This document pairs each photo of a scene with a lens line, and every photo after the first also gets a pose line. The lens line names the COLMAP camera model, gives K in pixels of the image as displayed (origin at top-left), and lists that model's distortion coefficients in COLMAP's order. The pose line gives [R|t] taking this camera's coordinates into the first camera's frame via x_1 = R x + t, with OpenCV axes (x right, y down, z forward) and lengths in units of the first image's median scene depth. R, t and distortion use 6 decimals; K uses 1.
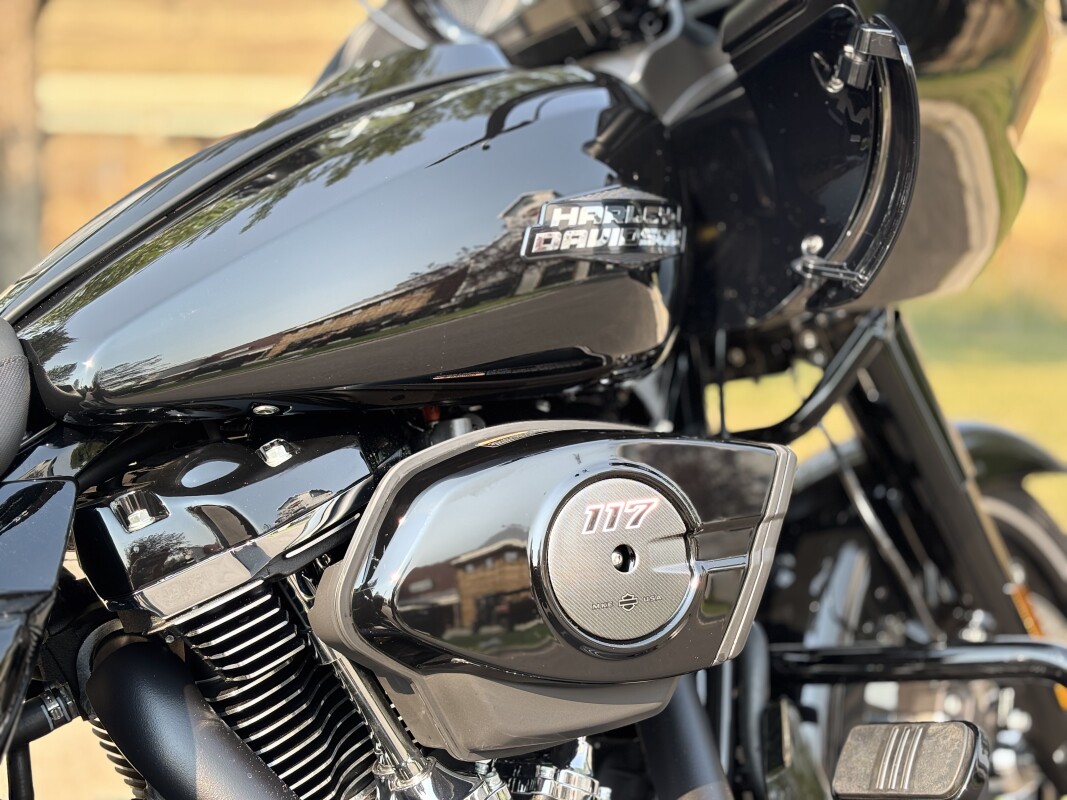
lens RADIAL K [[1625.8, 0, 541.1], [0, 1625.8, 402.8], [0, 0, 1]] dist [0.143620, 0.000000]
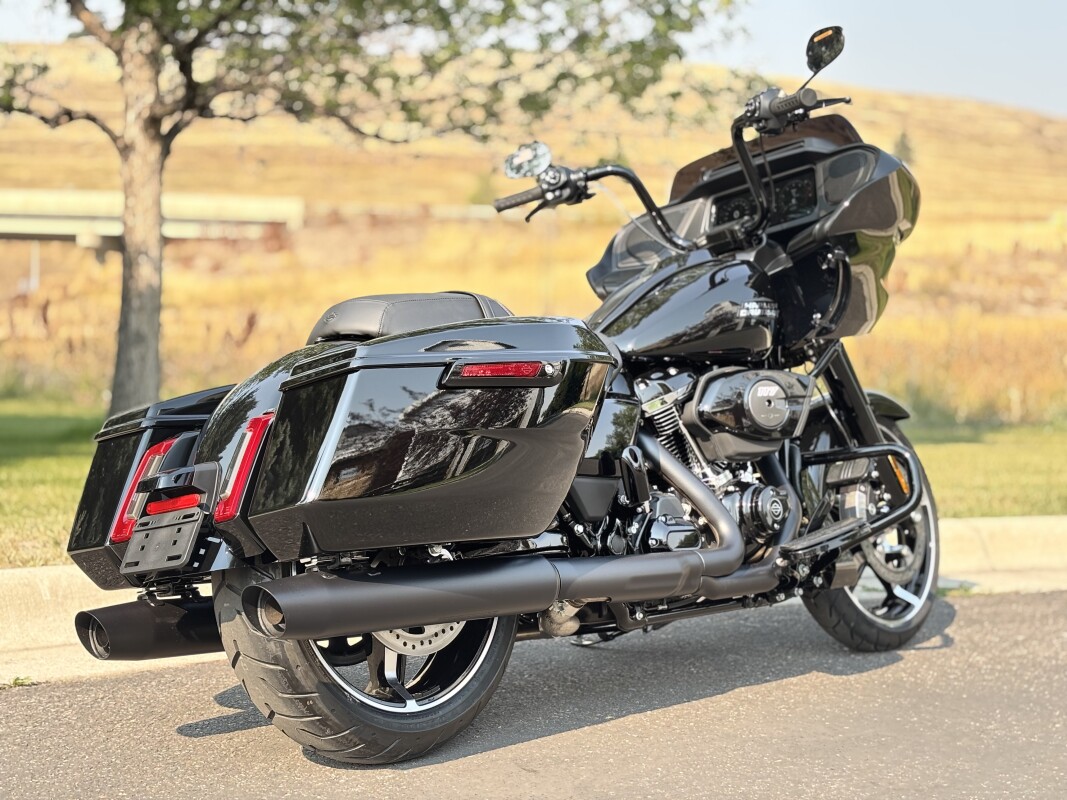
lens RADIAL K [[1625.8, 0, 532.7], [0, 1625.8, 405.2], [0, 0, 1]] dist [0.143620, 0.000000]
pose [[0.998709, 0.008317, 0.050121, -0.546120], [-0.005057, 0.997884, -0.064824, 0.285646], [-0.050554, 0.064487, 0.996637, -2.125088]]
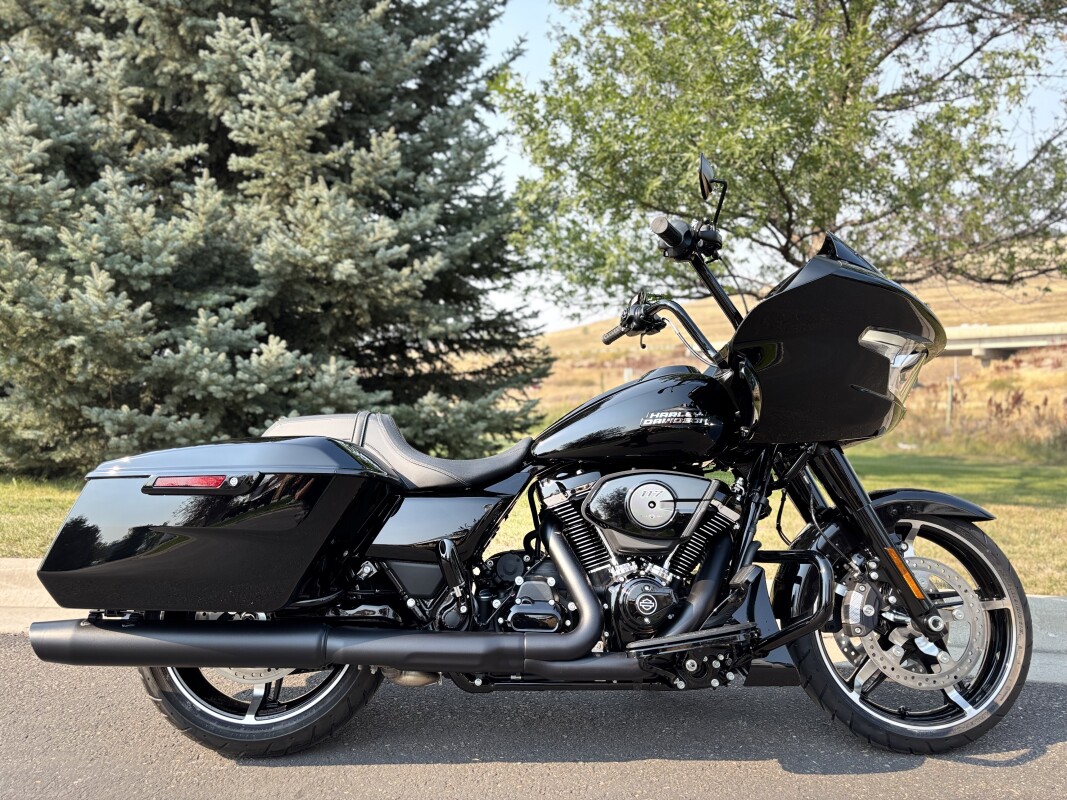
lens RADIAL K [[822.7, 0, 530.4], [0, 822.7, 404.0], [0, 0, 1]] dist [0.042051, -0.060602]
pose [[0.731052, -0.009207, -0.682259, 1.008395], [-0.063178, 0.994700, -0.081119, 0.030457], [0.679390, 0.102406, 0.726596, -0.537459]]
